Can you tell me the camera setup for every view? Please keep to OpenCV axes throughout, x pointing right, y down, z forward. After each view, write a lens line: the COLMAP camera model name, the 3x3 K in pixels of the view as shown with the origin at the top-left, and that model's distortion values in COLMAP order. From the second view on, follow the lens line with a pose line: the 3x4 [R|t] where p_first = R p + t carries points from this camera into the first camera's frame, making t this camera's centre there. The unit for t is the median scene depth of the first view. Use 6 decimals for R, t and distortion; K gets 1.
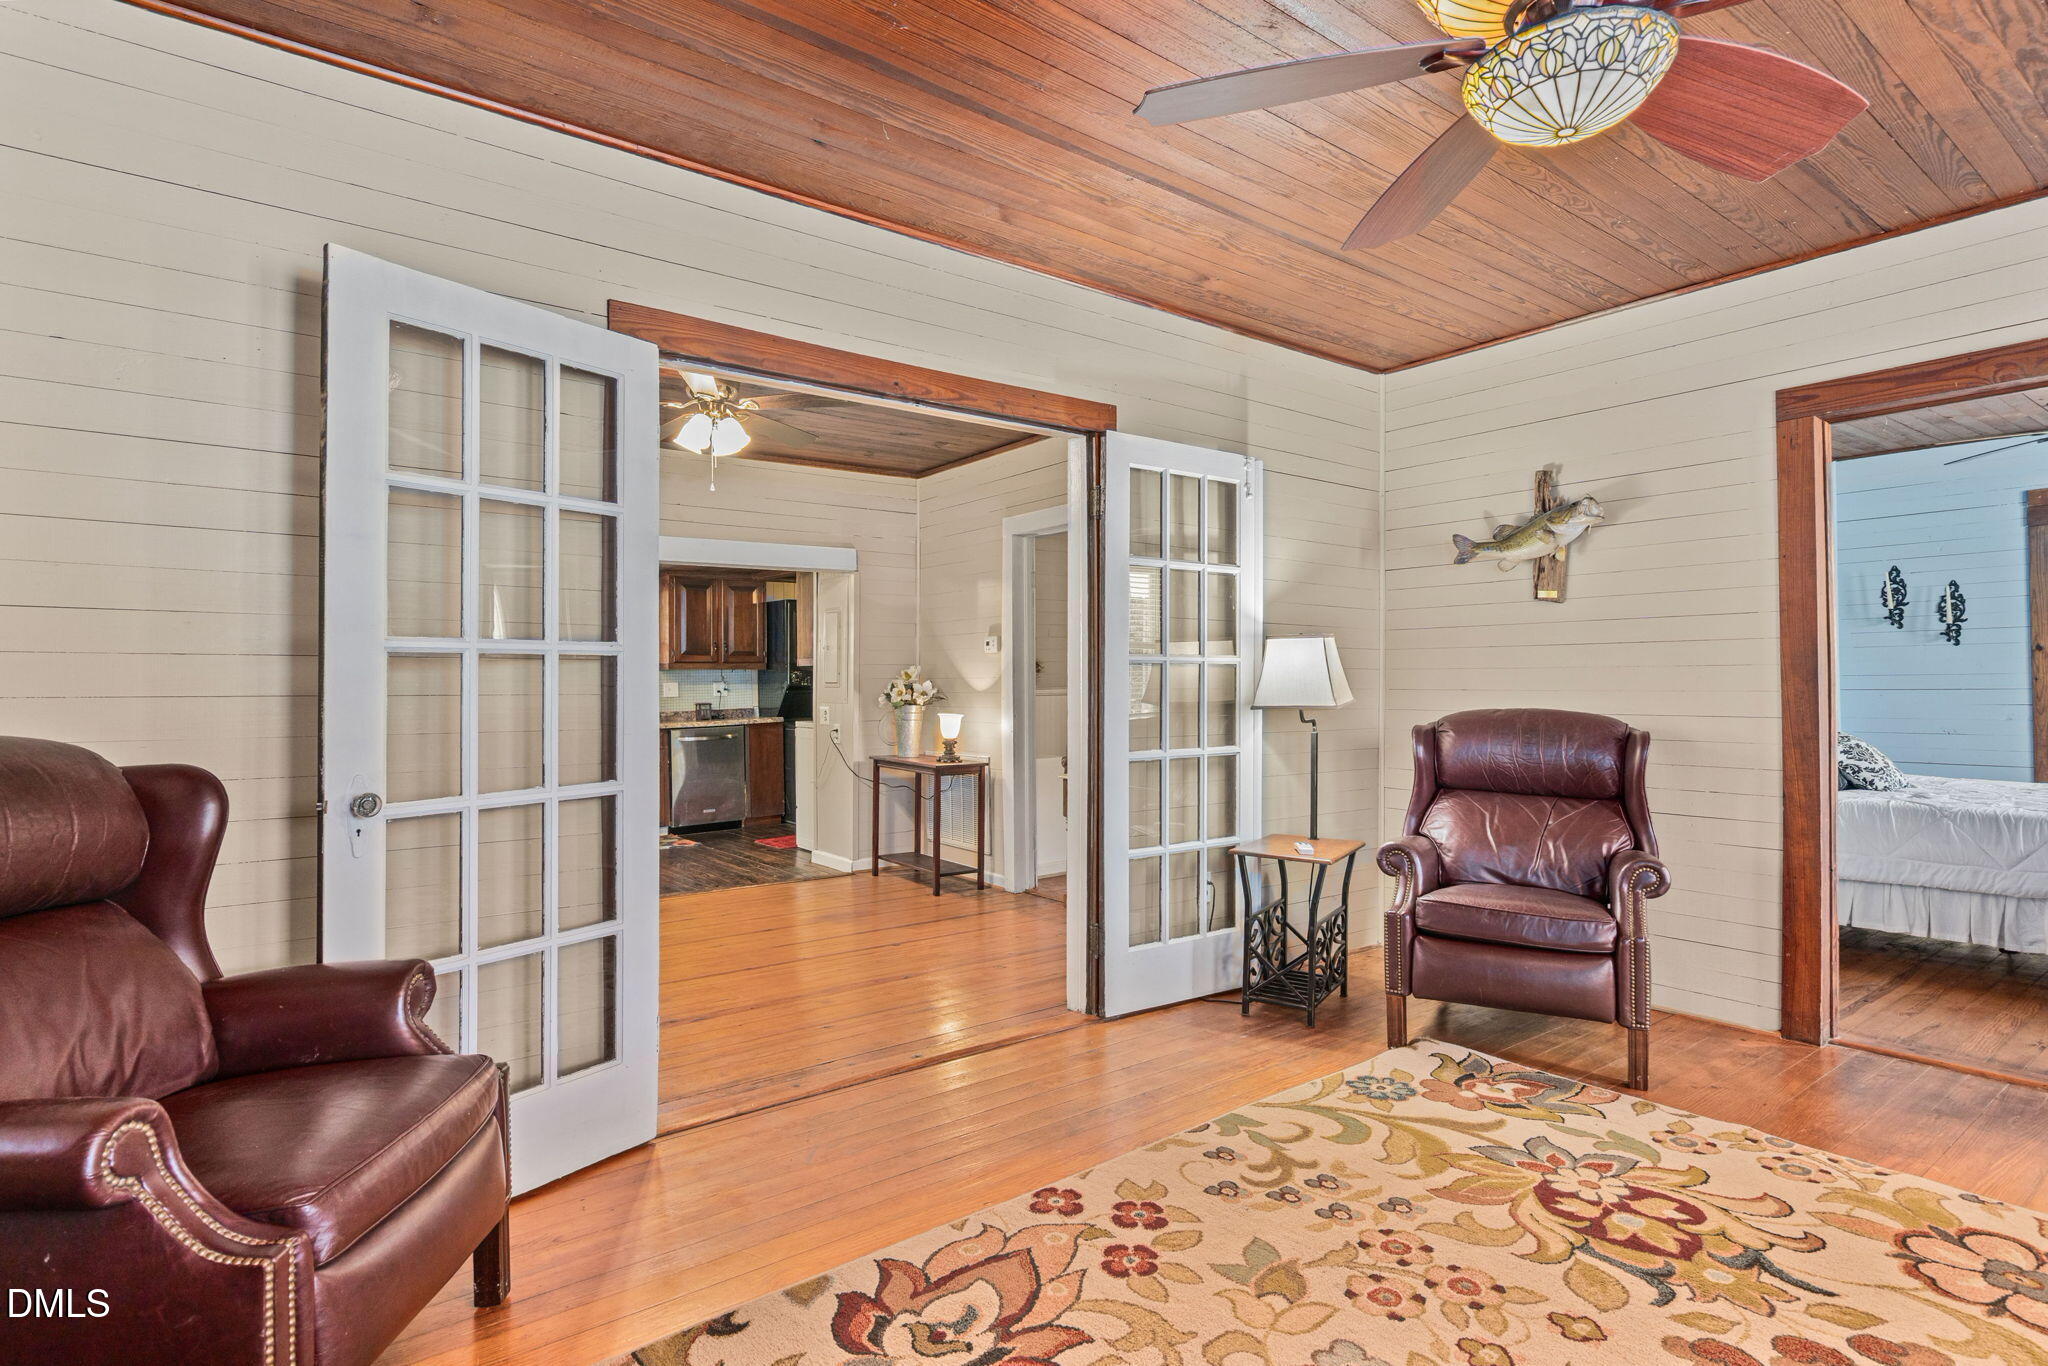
lens RADIAL K [[1068.2, 0, 1023.1], [0, 1068.2, 669.6], [0, 0, 1]] dist [0.013908, 0.002303]
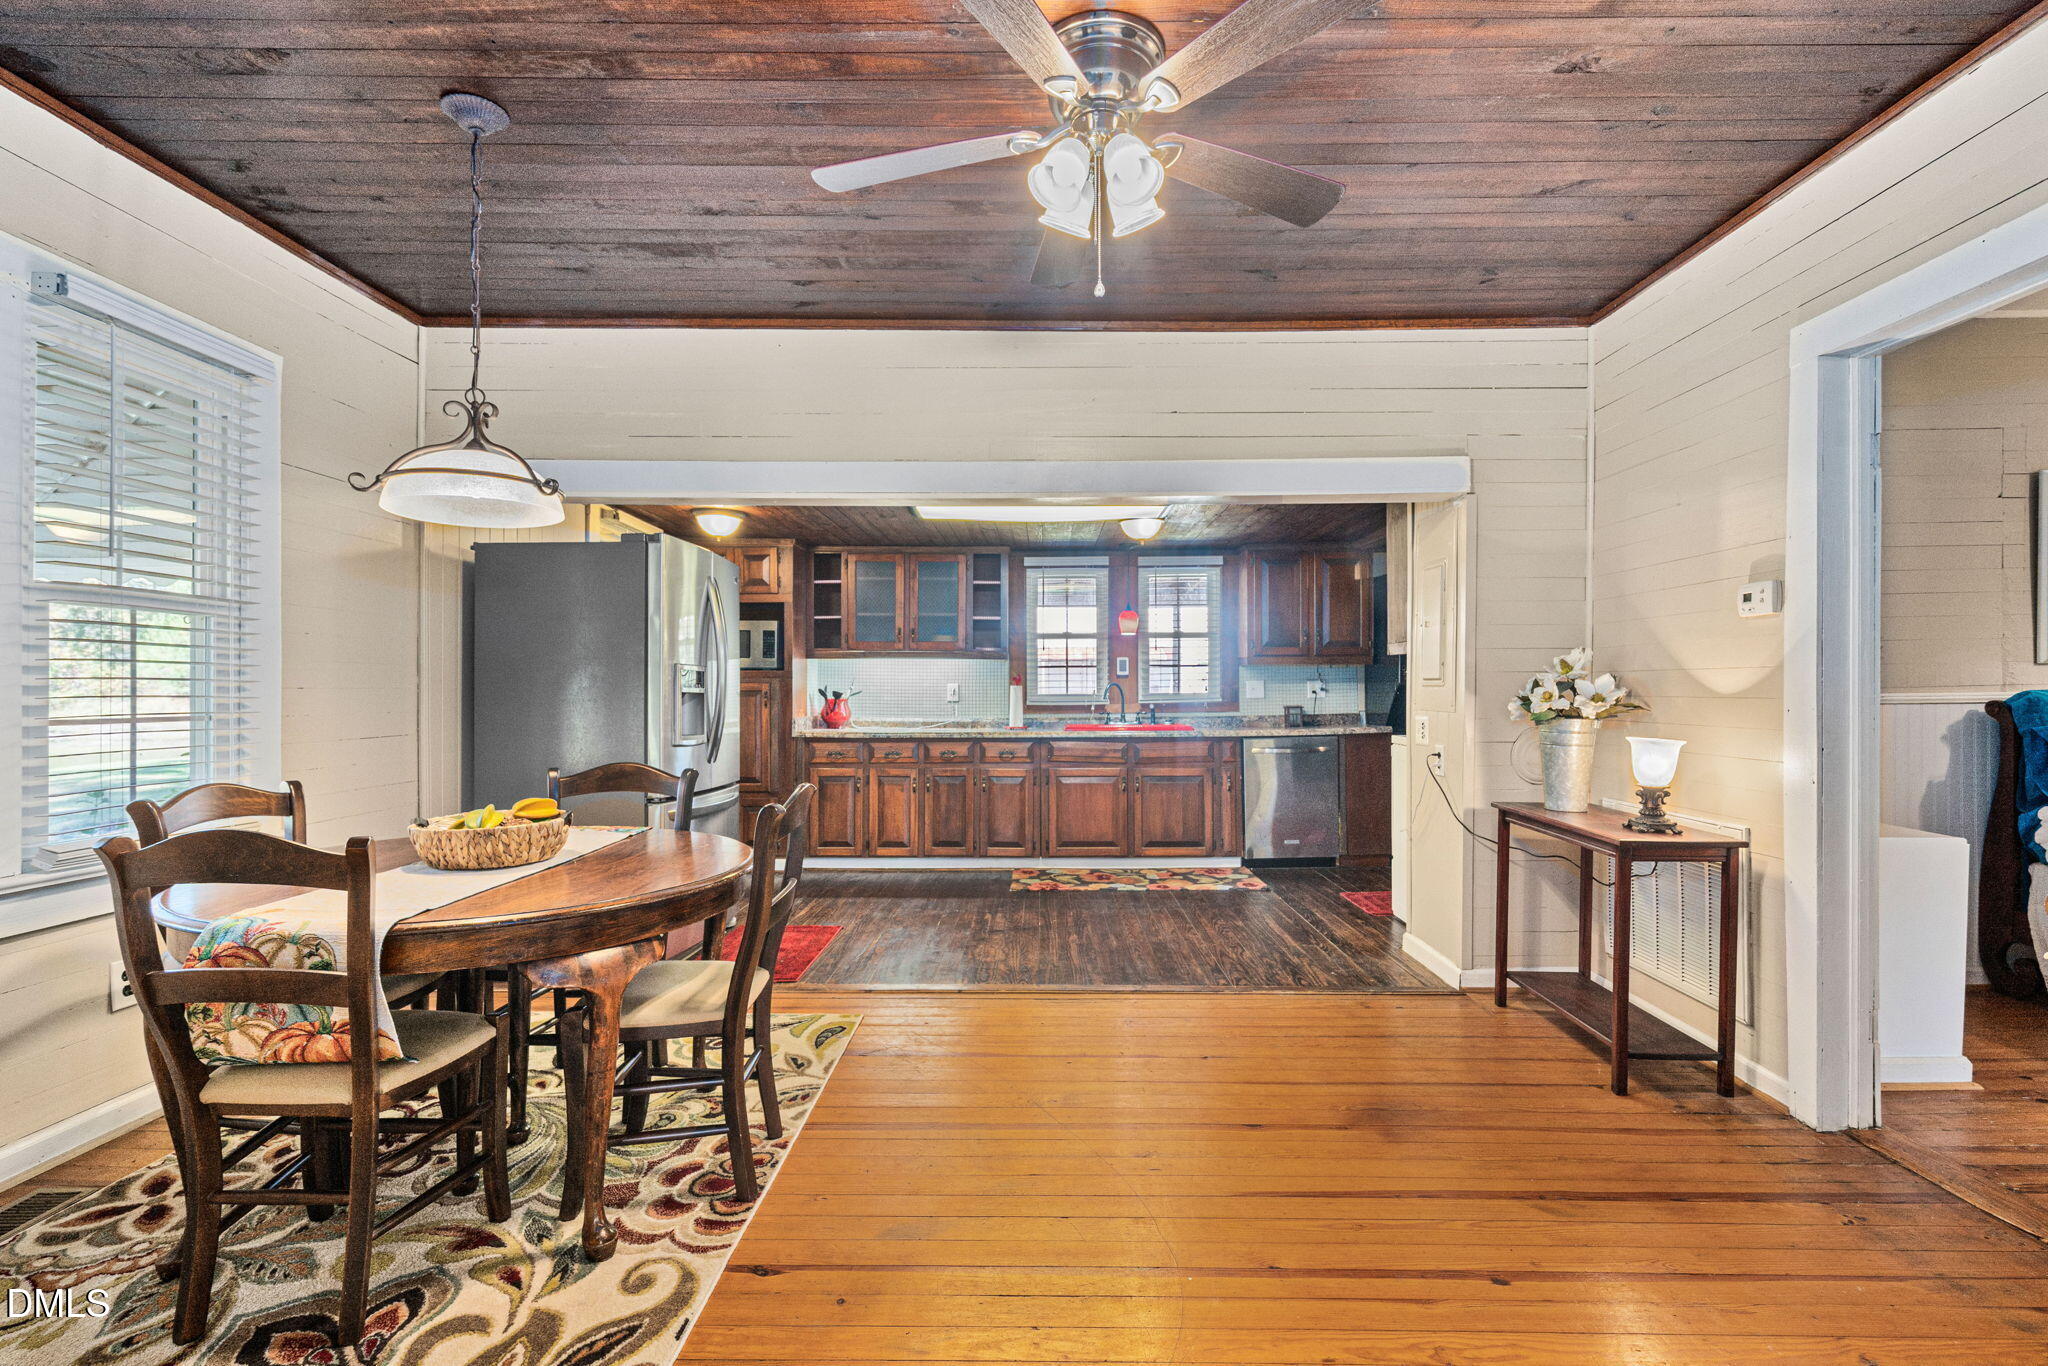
lens RADIAL K [[927.5, 0, 1031.3], [0, 927.5, 692.6], [0, 0, 1]] dist [-0.005137, 0.002993]
pose [[0.787161, 0.009493, -0.616675, -0.059751], [0.002420, 0.999826, 0.018480, 0.021613], [0.616743, -0.016039, 0.787001, 0.926312]]
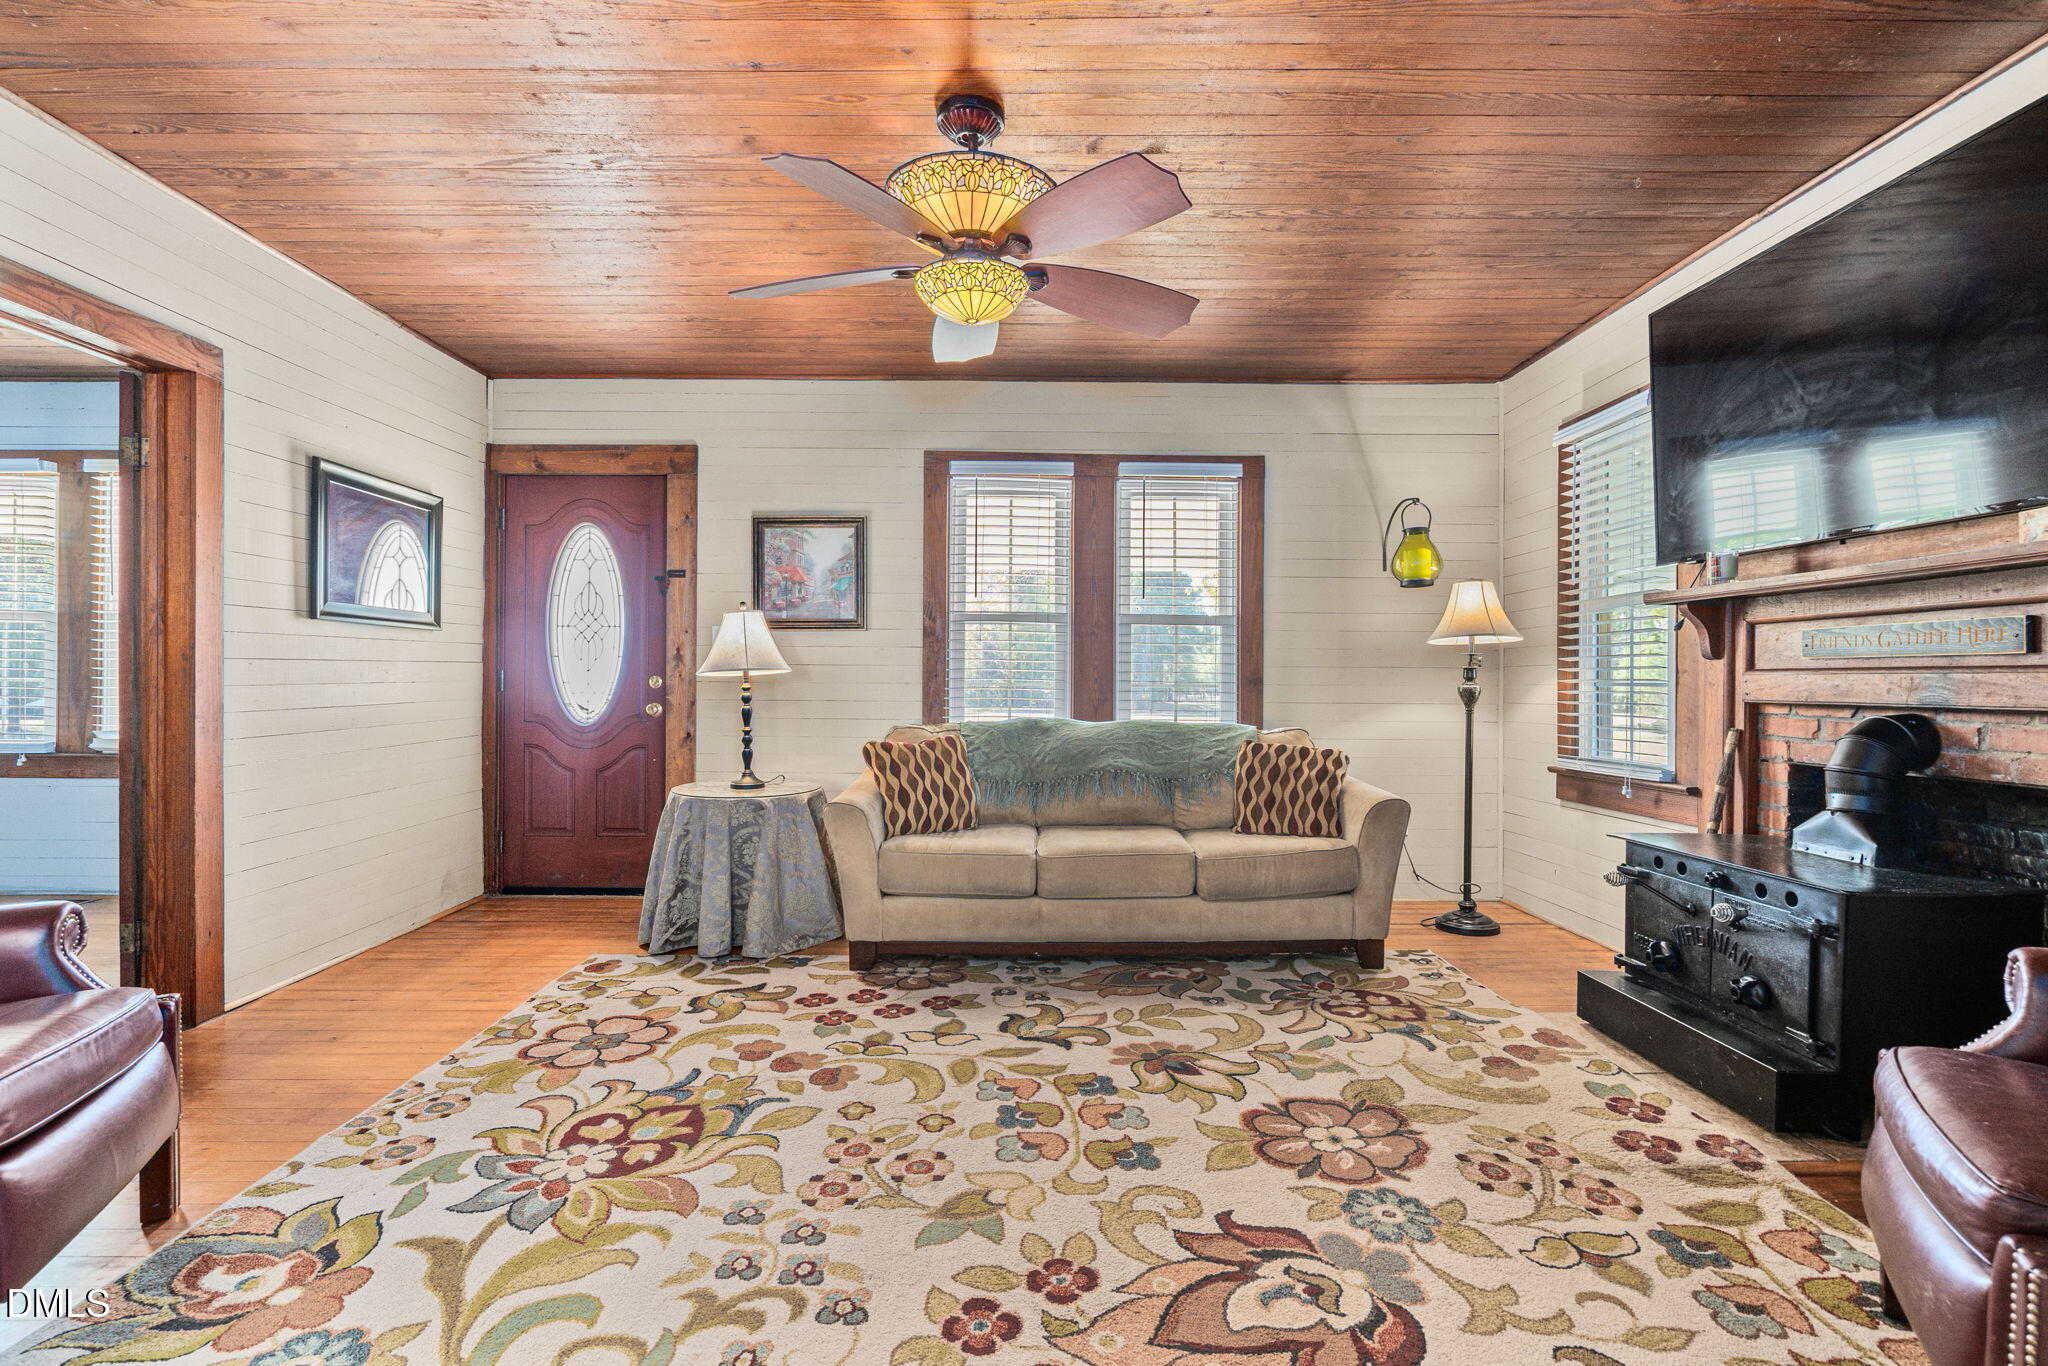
lens RADIAL K [[927.5, 0, 1018.6], [0, 927.5, 687.2], [0, 0, 1]] dist [-0.005137, 0.002993]
pose [[-0.798722, 0.001892, 0.601698, -0.232129], [-0.009888, 0.999819, -0.016268, 0.050102], [-0.601620, -0.018943, -0.798558, 1.140436]]
